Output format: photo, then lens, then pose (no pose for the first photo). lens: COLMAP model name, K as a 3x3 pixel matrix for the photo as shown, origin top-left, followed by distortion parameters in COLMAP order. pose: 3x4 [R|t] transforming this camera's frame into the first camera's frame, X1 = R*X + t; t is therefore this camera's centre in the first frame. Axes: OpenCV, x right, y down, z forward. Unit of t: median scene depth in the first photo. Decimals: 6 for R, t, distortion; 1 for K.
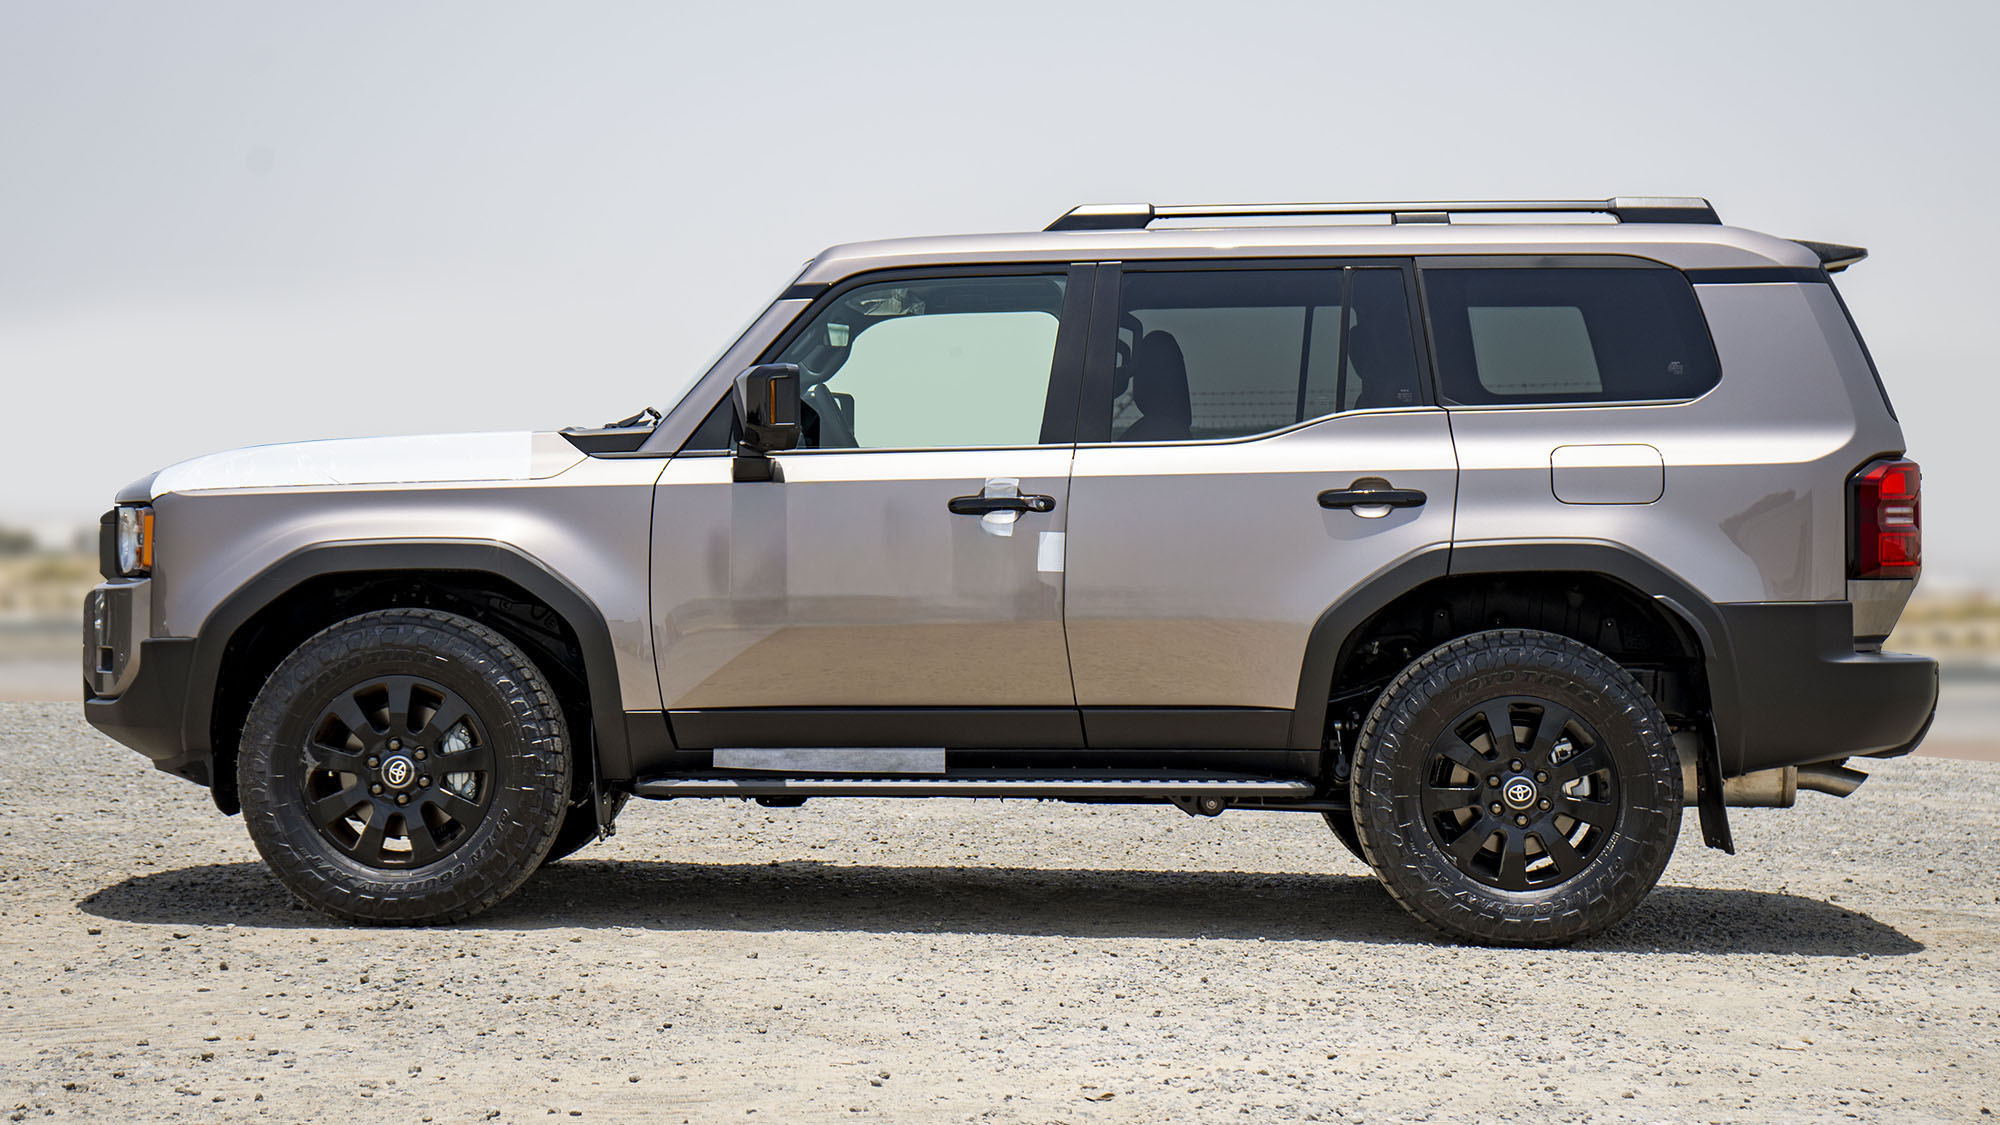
lens RADIAL K [[3651.4, 0, 998.7], [0, 3651.4, 572.4], [0, 0, 1]] dist [-0.158490, 0.000000]
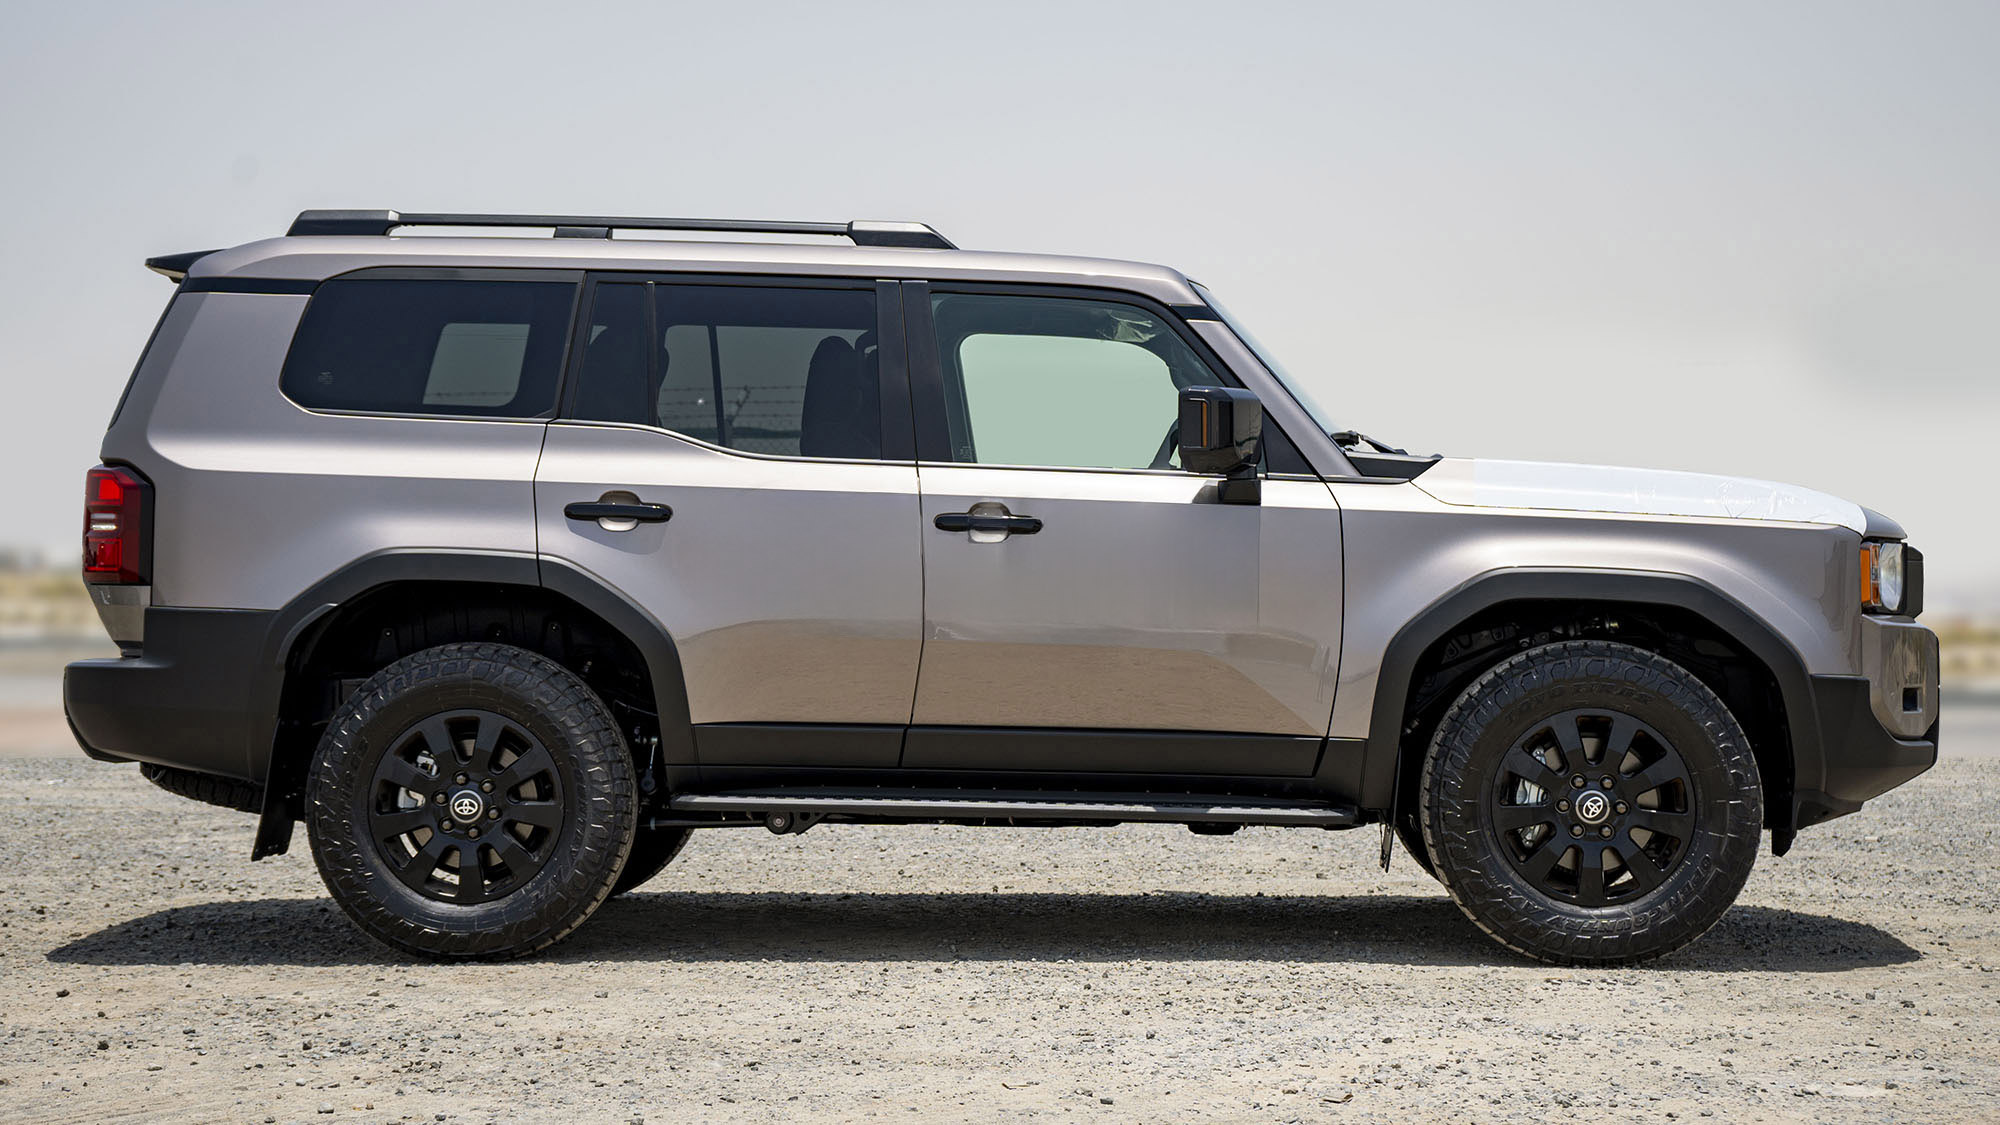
lens RADIAL K [[3615.7, 0, 999.1], [0, 3615.7, 544.8], [0, 0, 1]] dist [-0.049356, 0.000000]
pose [[0.958332, 0.015281, 0.285247, -0.298708], [-0.012271, 0.999849, -0.012338, -0.000926], [-0.285393, 0.008324, 0.958375, 0.064947]]
